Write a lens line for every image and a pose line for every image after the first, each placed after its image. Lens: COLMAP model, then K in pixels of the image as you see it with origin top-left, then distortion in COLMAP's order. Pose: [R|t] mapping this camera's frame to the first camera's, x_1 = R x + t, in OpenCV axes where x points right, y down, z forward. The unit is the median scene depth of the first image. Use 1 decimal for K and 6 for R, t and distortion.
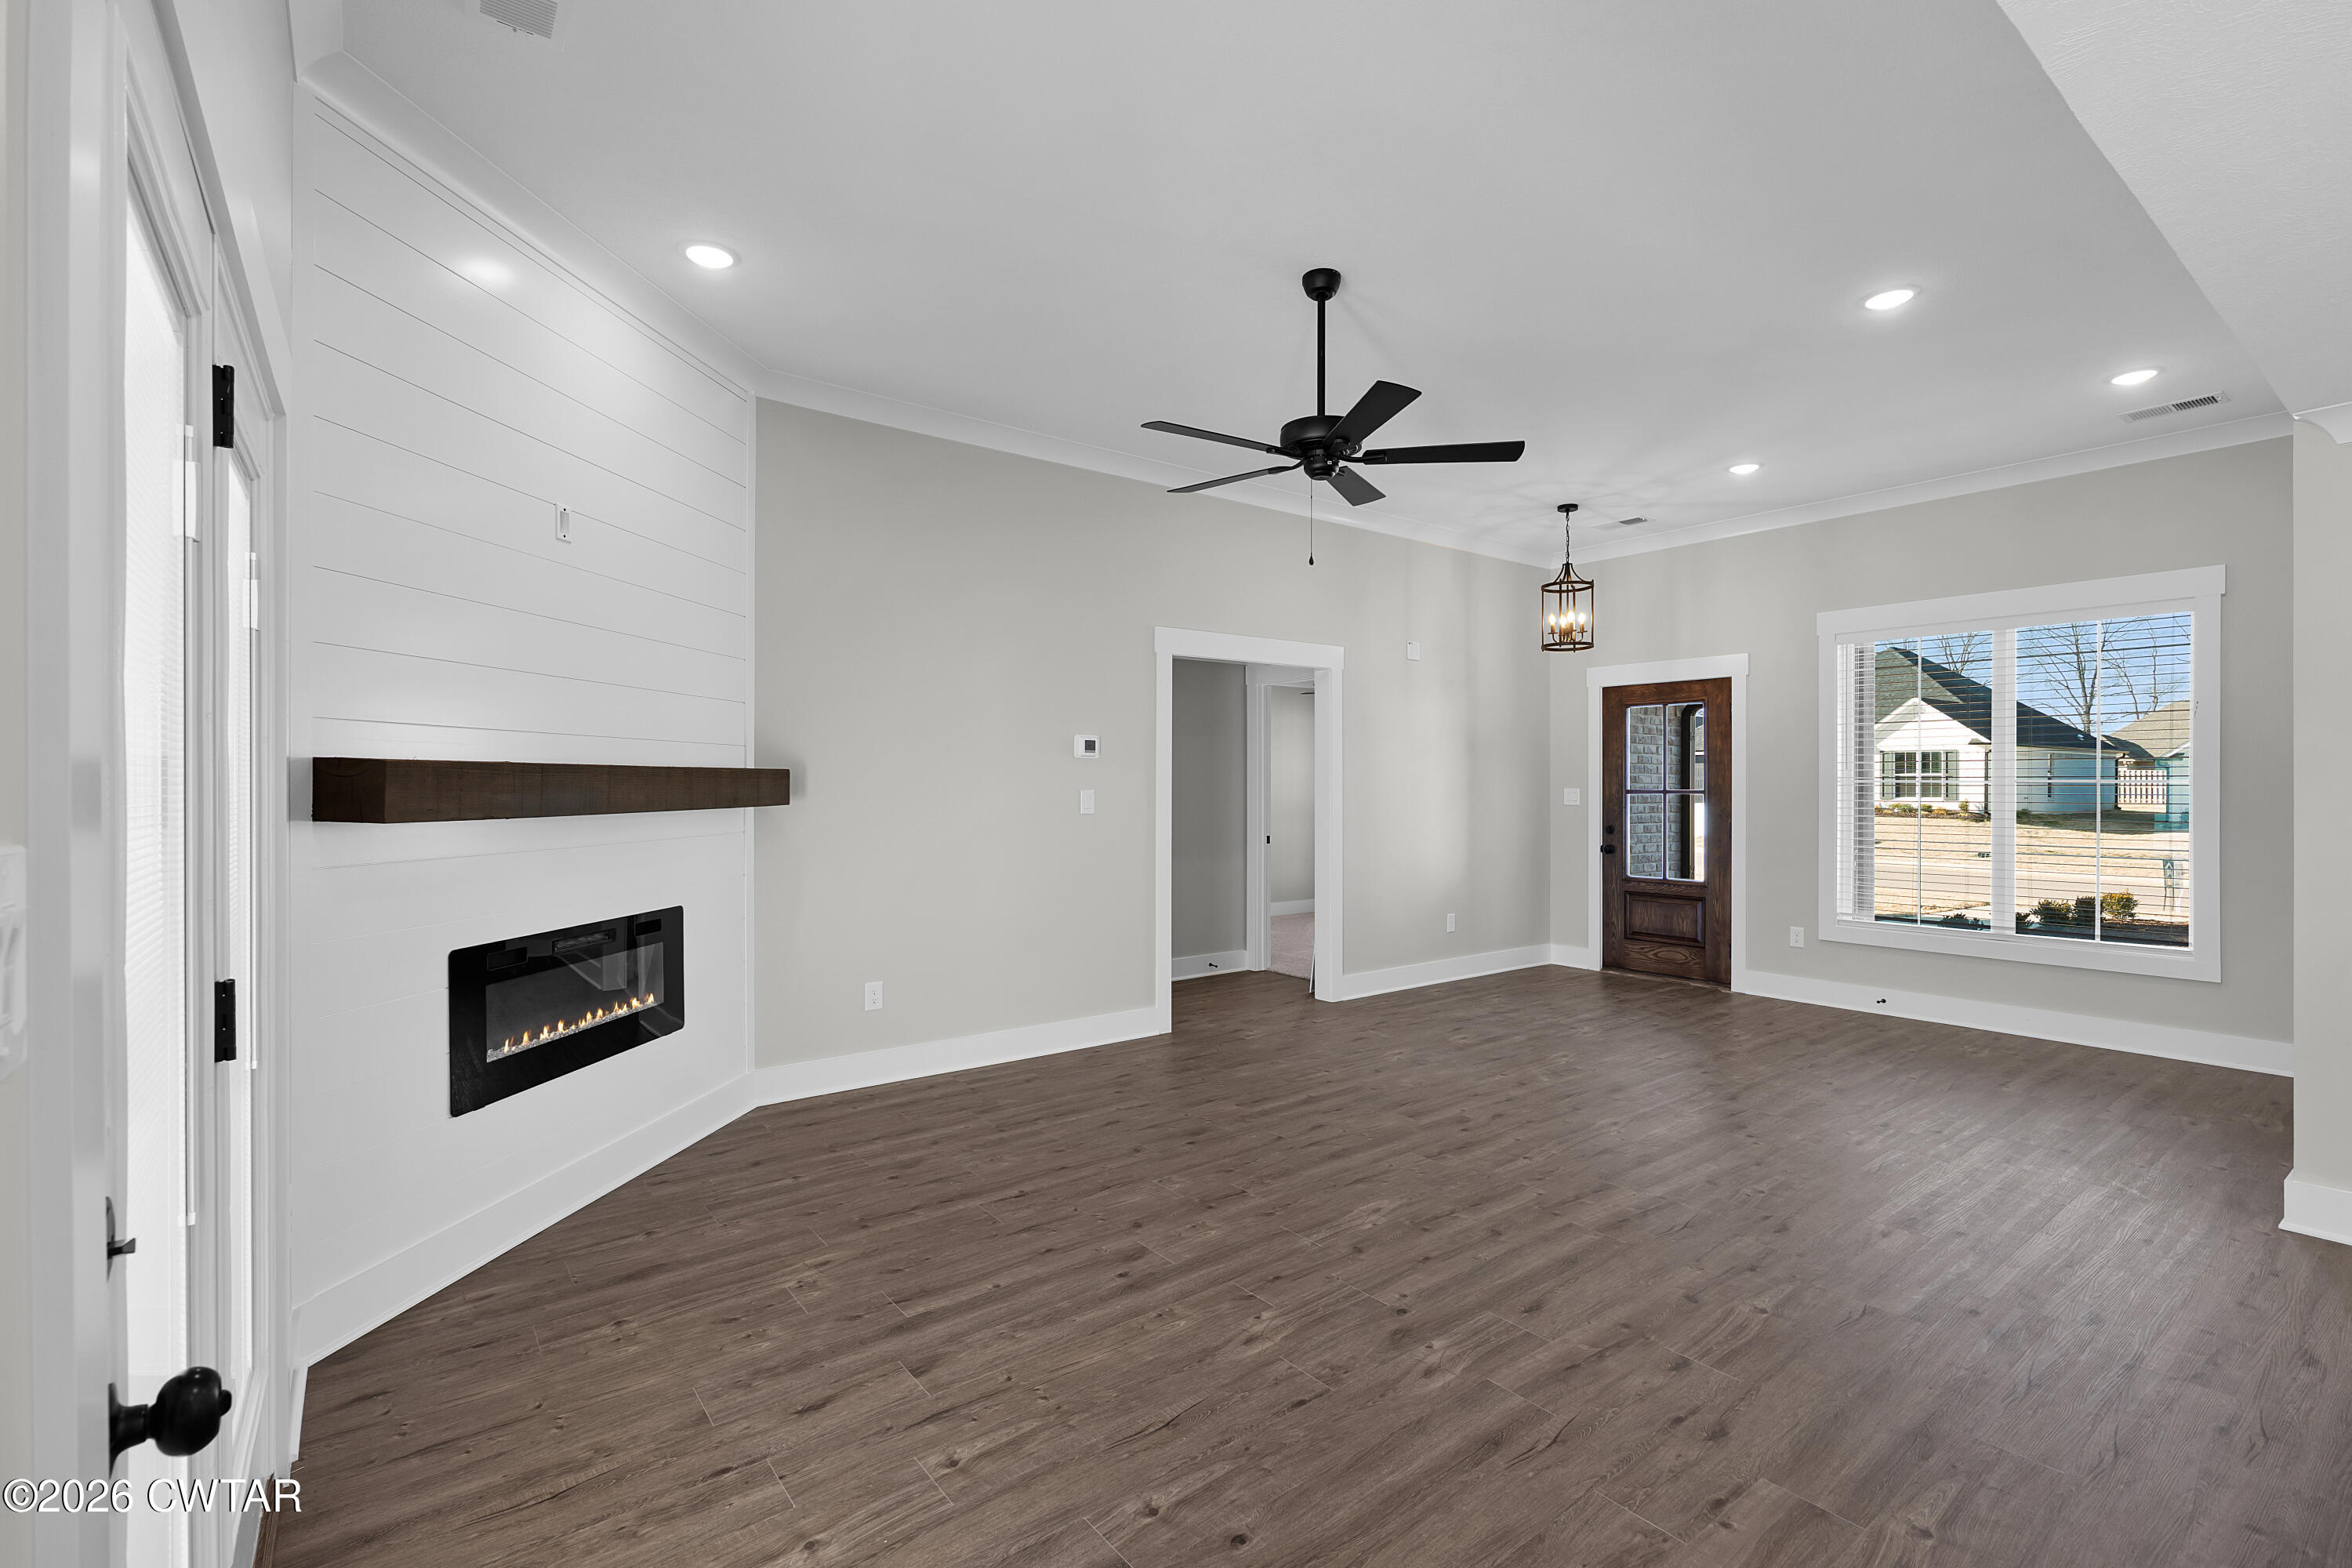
lens RADIAL K [[1017.6, 0, 1193.9], [0, 1017.6, 785.6], [0, 0, 1]] dist [0.003973, 0.000323]
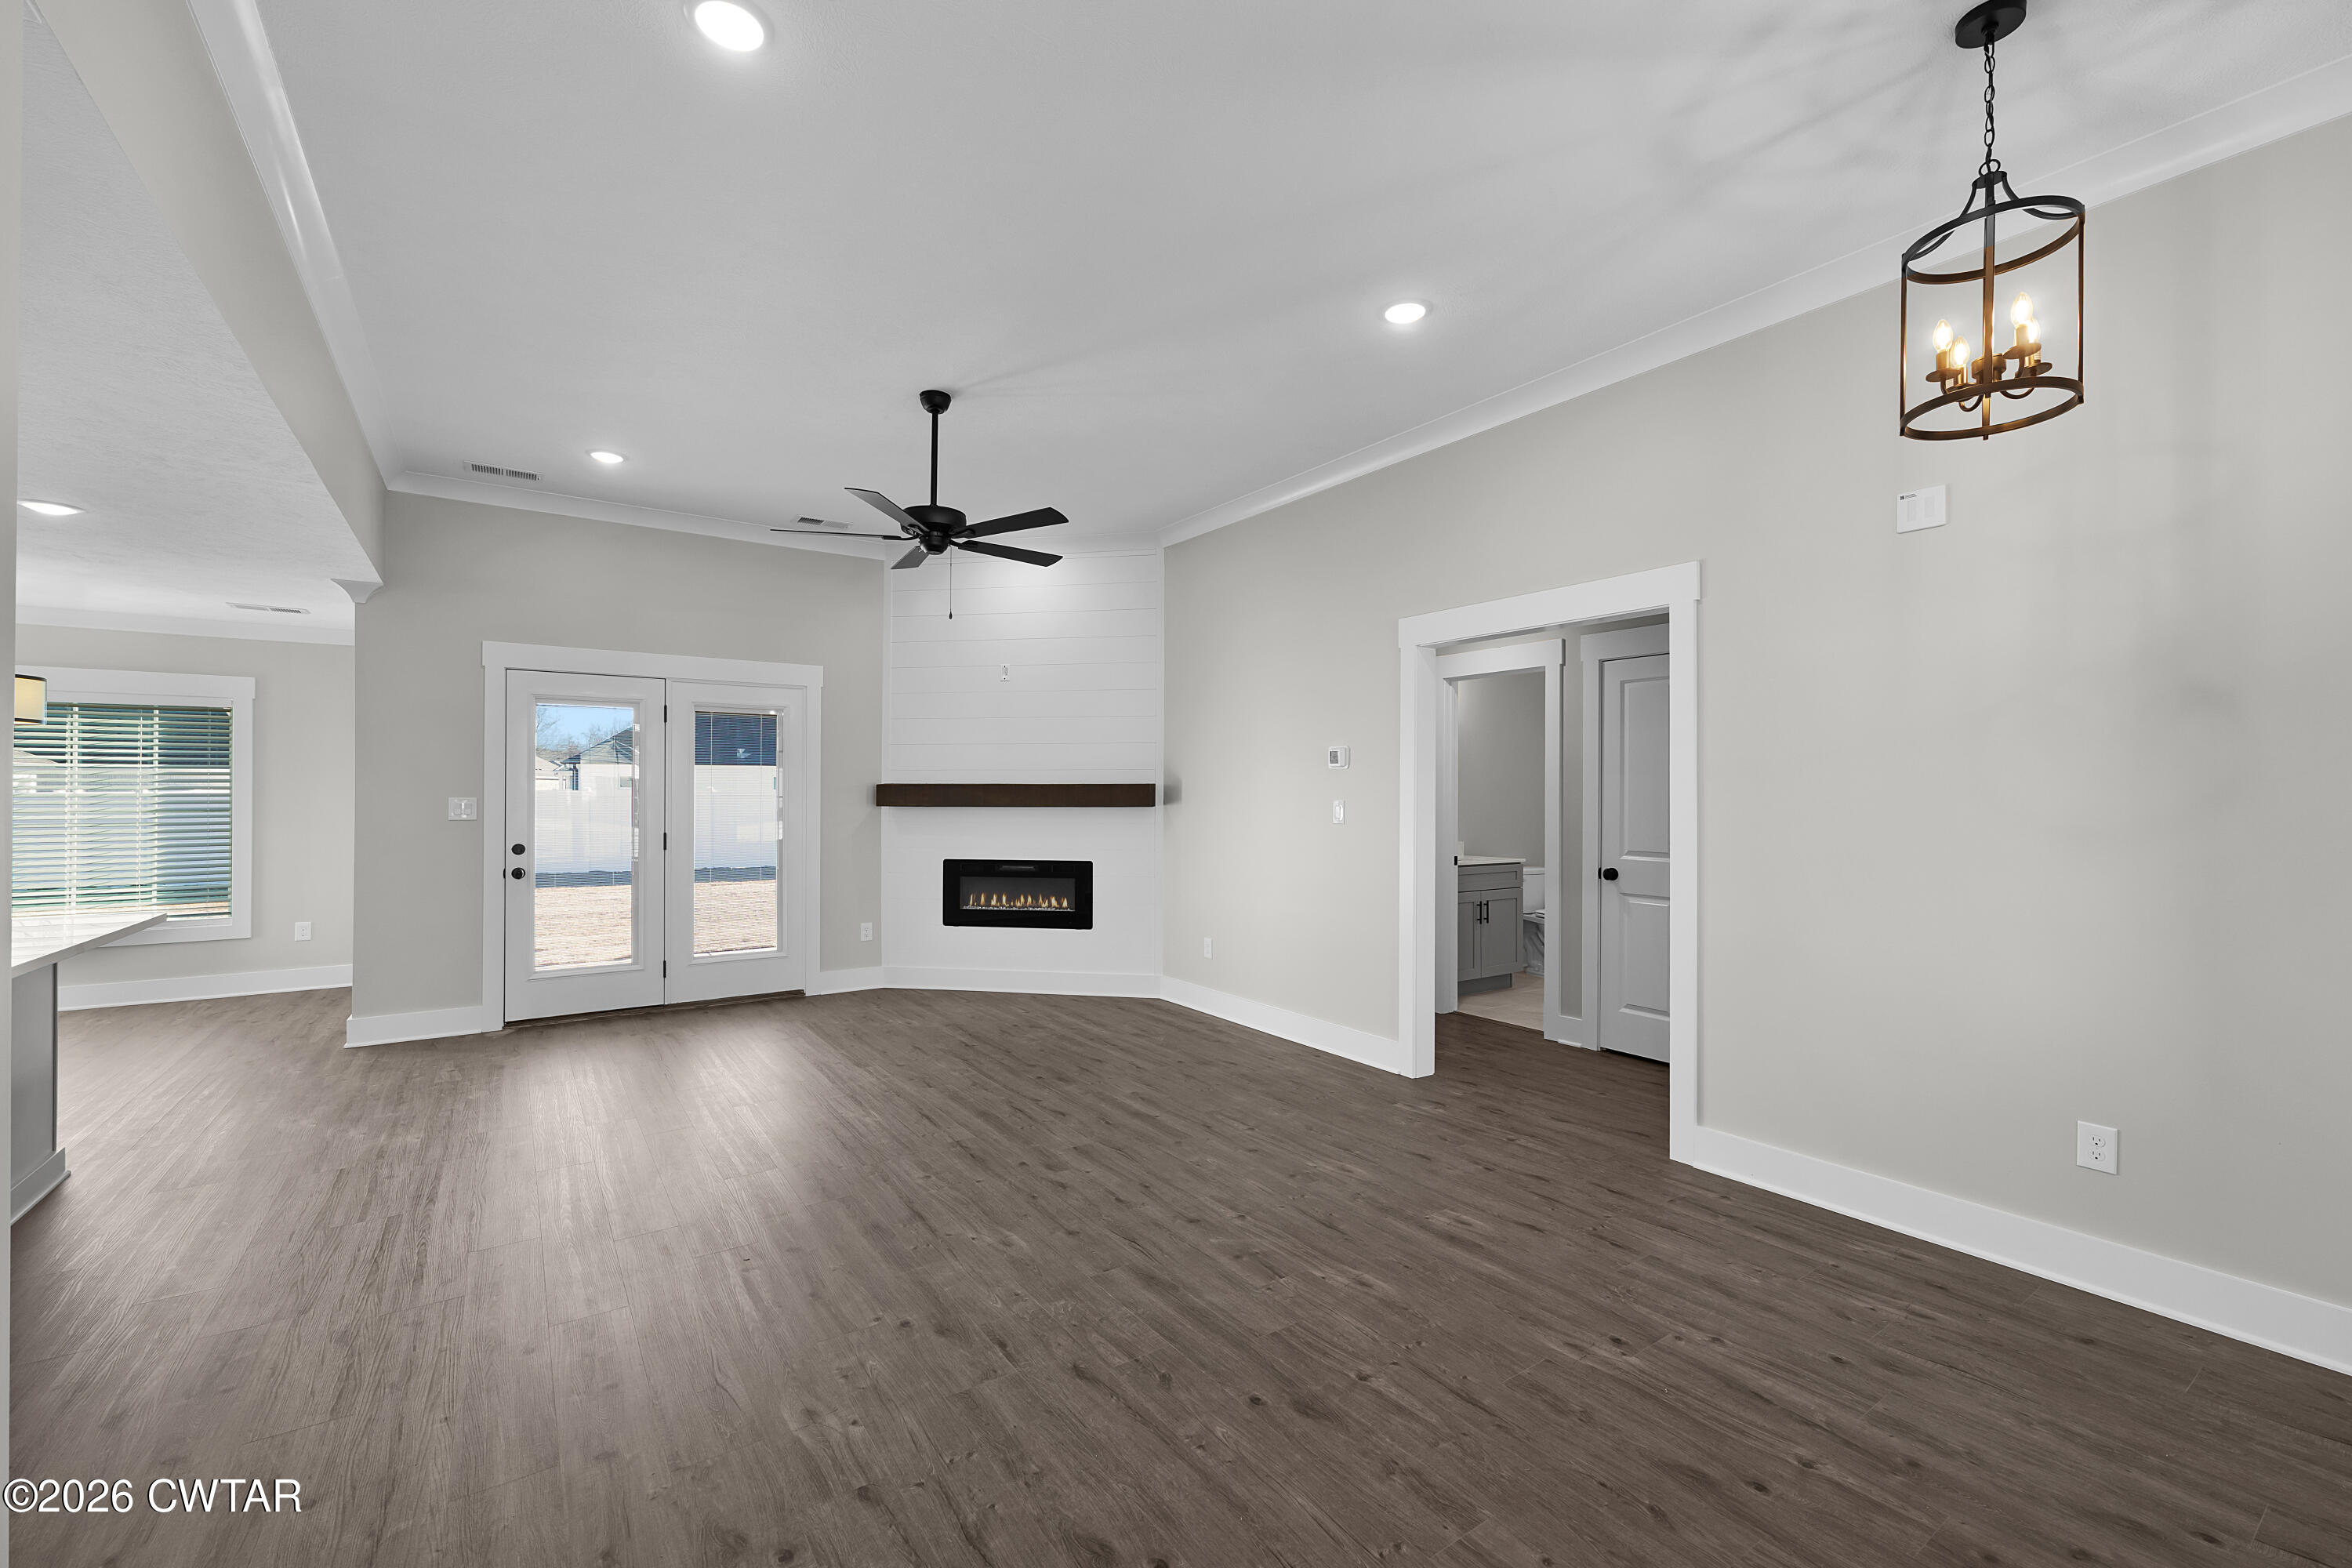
lens RADIAL K [[968.3, 0, 1197.7], [0, 968.3, 790.2], [0, 0, 1]] dist [0.002545, 0.000130]
pose [[-0.030719, -0.004768, -0.999517, 1.076693], [-0.004897, 0.999977, -0.004620, -0.000719], [0.999516, 0.004753, -0.030742, 1.111225]]
